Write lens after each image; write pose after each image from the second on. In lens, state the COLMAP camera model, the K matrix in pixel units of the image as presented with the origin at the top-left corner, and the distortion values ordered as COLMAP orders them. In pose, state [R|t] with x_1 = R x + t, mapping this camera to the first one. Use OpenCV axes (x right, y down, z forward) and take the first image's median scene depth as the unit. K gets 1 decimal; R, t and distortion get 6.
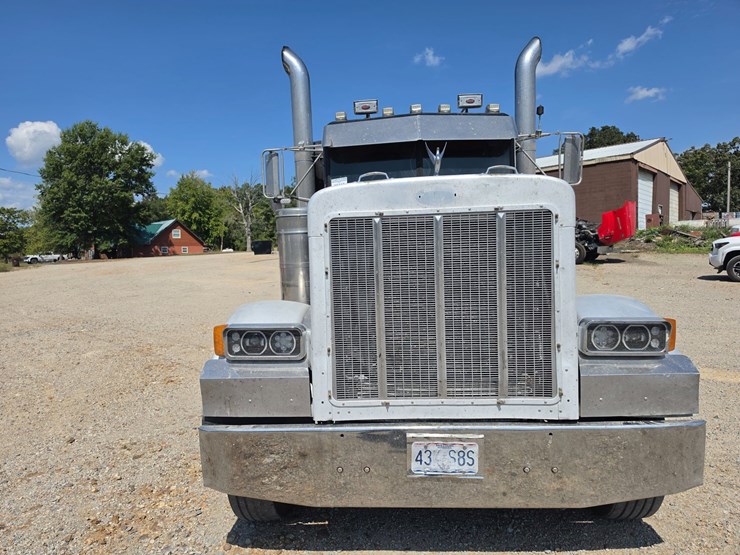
lens RADIAL K [[525.1, 0, 370.0], [0, 525.1, 277.5], [0, 0, 1]] dist [0.045954, -0.055855]
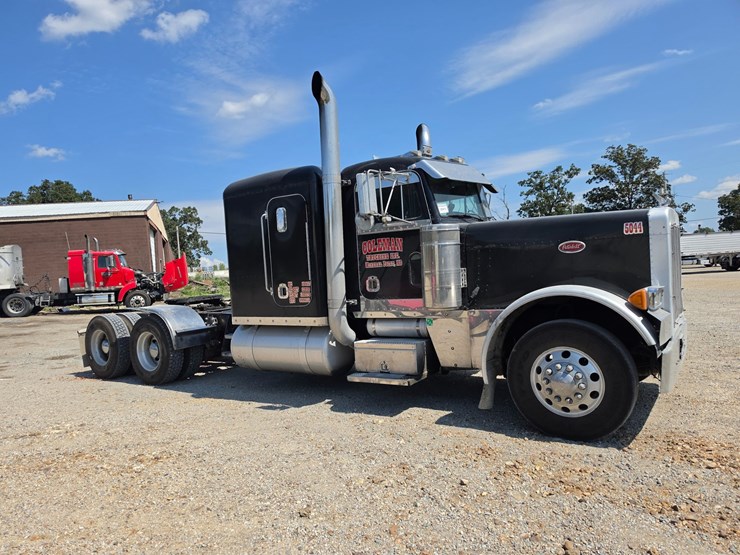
lens RADIAL K [[515.7, 0, 372.8], [0, 515.7, 293.4], [0, 0, 1]] dist [0.050804, -0.041435]
pose [[0.514613, -0.037045, 0.856622, -2.050696], [0.106160, 0.994132, -0.020783, 0.052162], [-0.850825, 0.101634, 0.515526, 0.918980]]
